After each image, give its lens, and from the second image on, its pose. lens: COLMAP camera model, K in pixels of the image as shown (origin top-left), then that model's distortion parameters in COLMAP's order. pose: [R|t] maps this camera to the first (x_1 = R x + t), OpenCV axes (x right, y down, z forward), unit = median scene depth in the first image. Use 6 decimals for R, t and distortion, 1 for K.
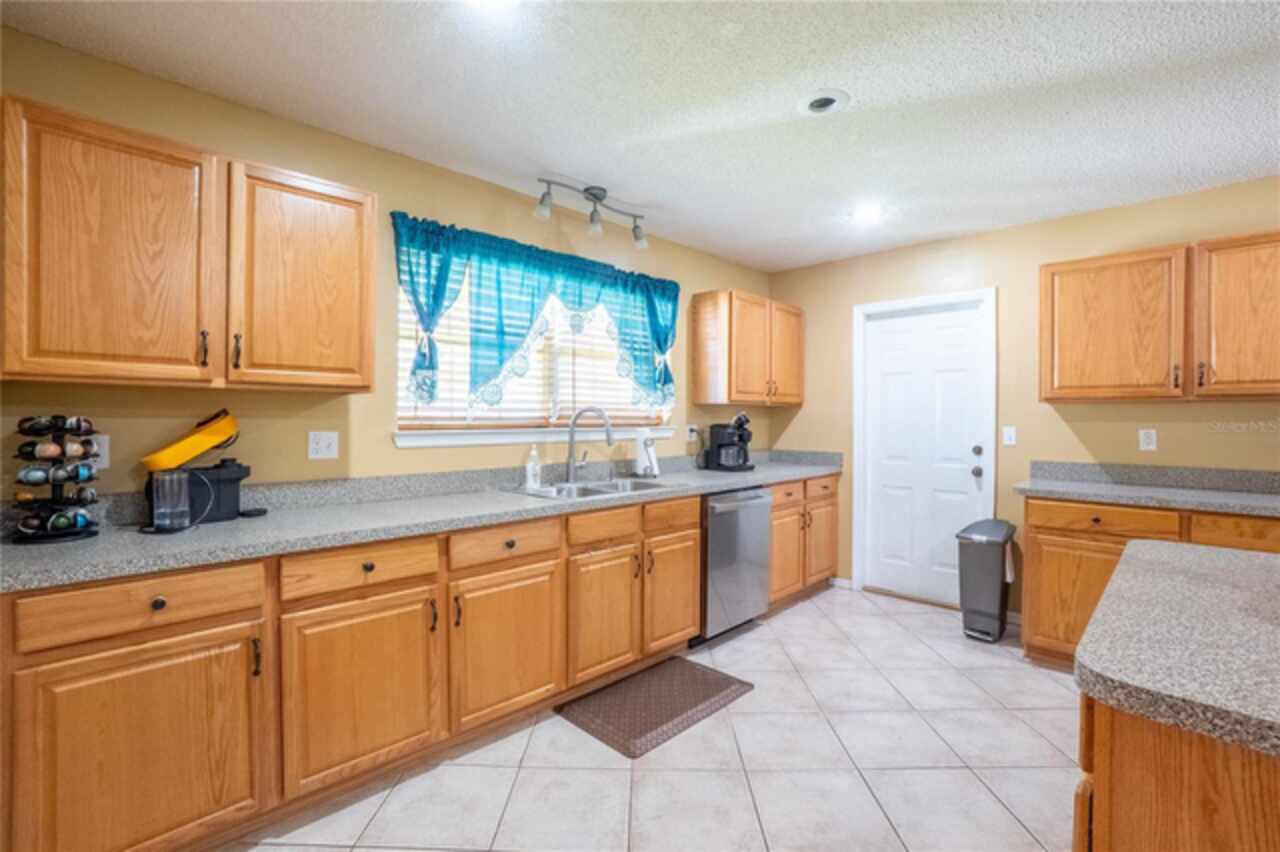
lens RADIAL K [[569.0, 0, 637.7], [0, 569.0, 421.6], [0, 0, 1]] dist [-0.048645, 0.016405]
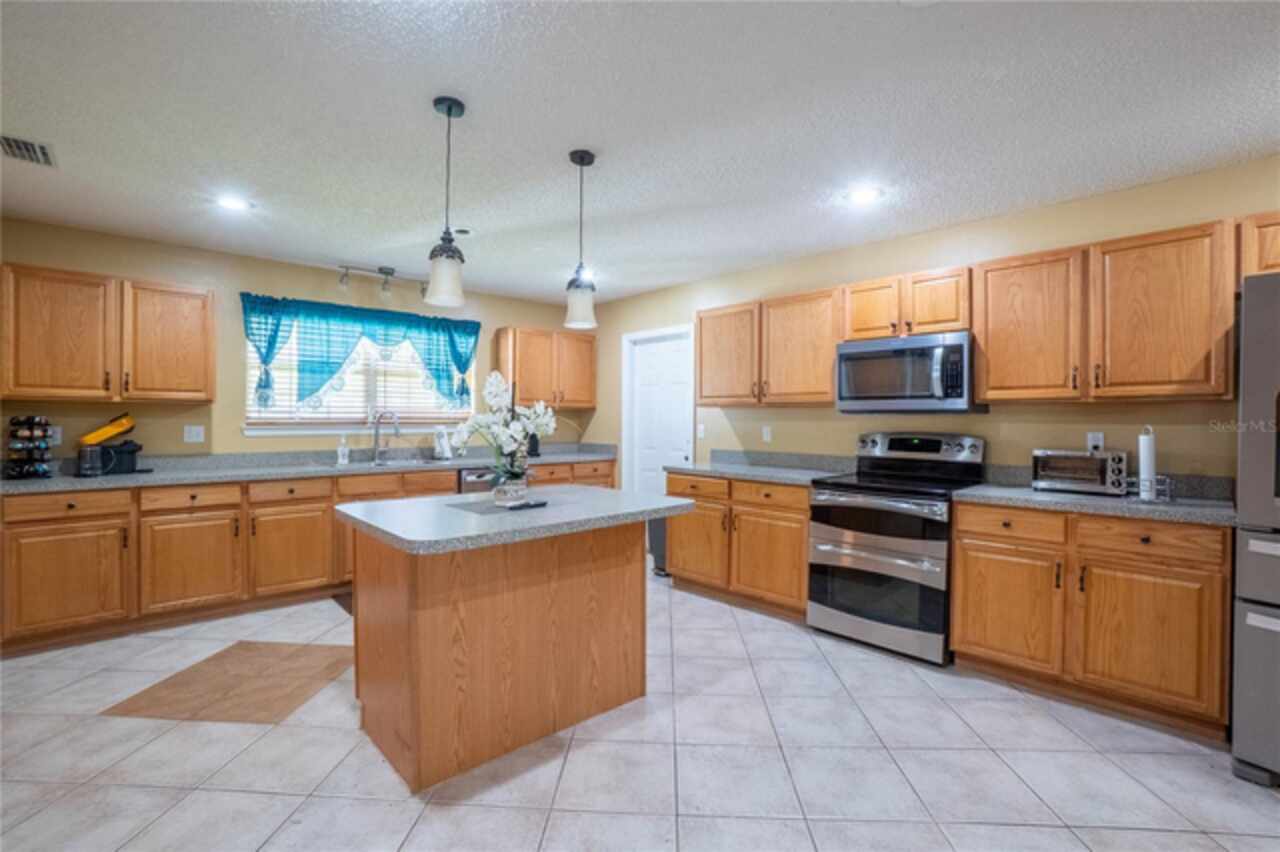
lens RADIAL K [[569.0, 0, 636.9], [0, 569.0, 423.3], [0, 0, 1]] dist [-0.048645, 0.016405]
pose [[0.999148, 0.001490, -0.041241, 0.702053], [-0.001495, 0.999999, -0.000092, 0.006817], [0.041241, 0.000153, 0.999149, -0.514561]]
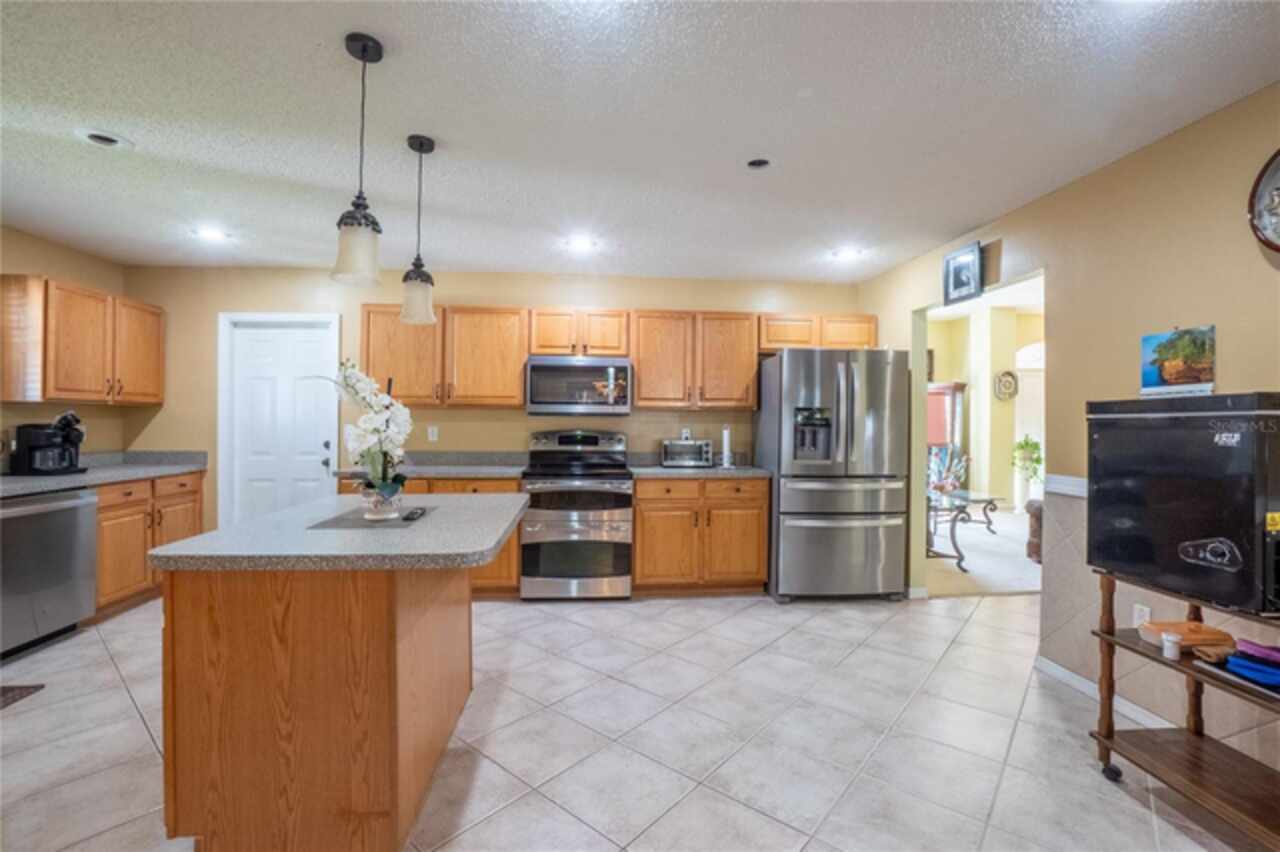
lens RADIAL K [[569.0, 0, 637.1], [0, 569.0, 422.4], [0, 0, 1]] dist [-0.048645, 0.016405]
pose [[0.642462, -0.000921, 0.766317, 0.130070], [0.000824, 1.000000, 0.000511, 0.002891], [-0.766317, 0.000303, 0.642463, -0.411540]]
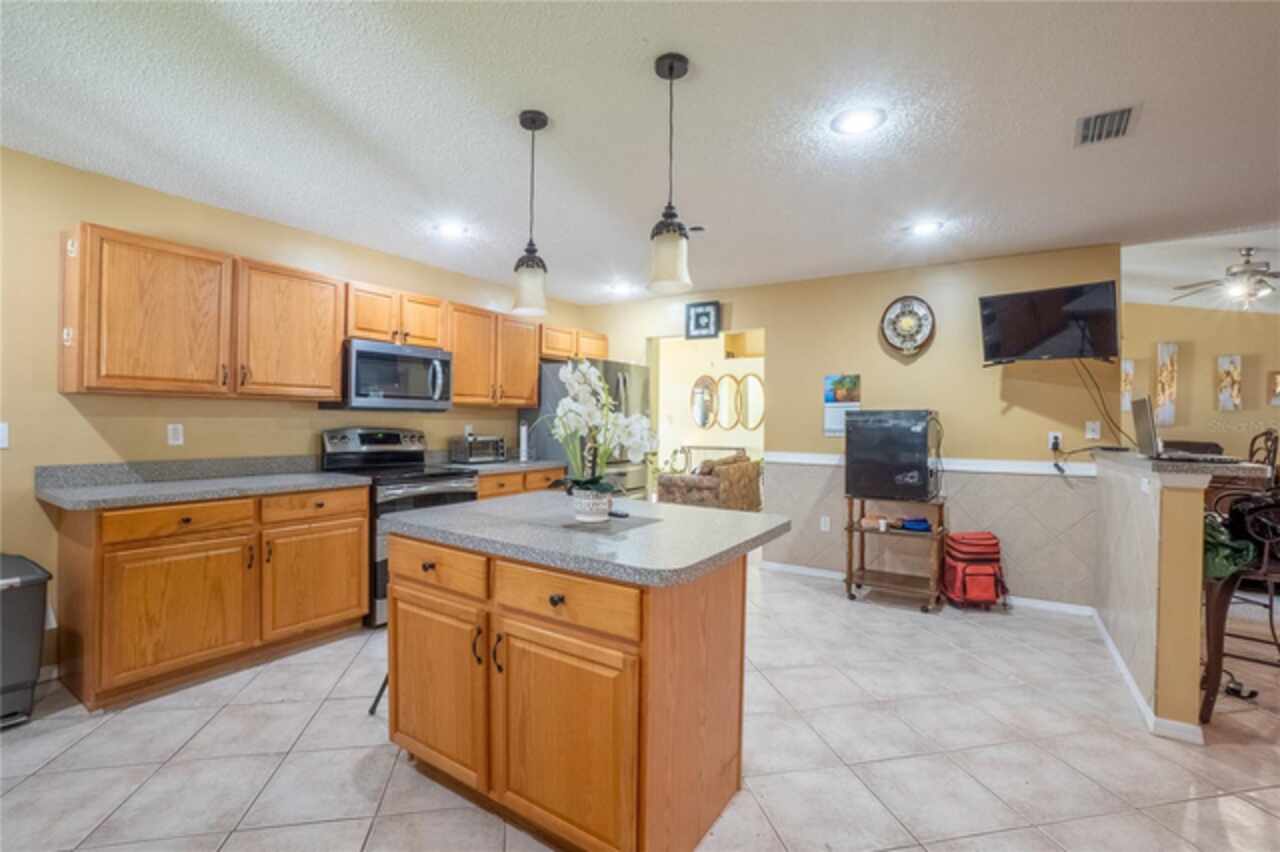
lens RADIAL K [[569.0, 0, 633.5], [0, 569.0, 421.1], [0, 0, 1]] dist [-0.048645, 0.016405]
pose [[-0.197295, -0.006713, 0.980321, -0.242338], [-0.004981, 0.999971, 0.005845, -0.001618], [-0.980331, -0.003730, -0.197323, 0.414656]]
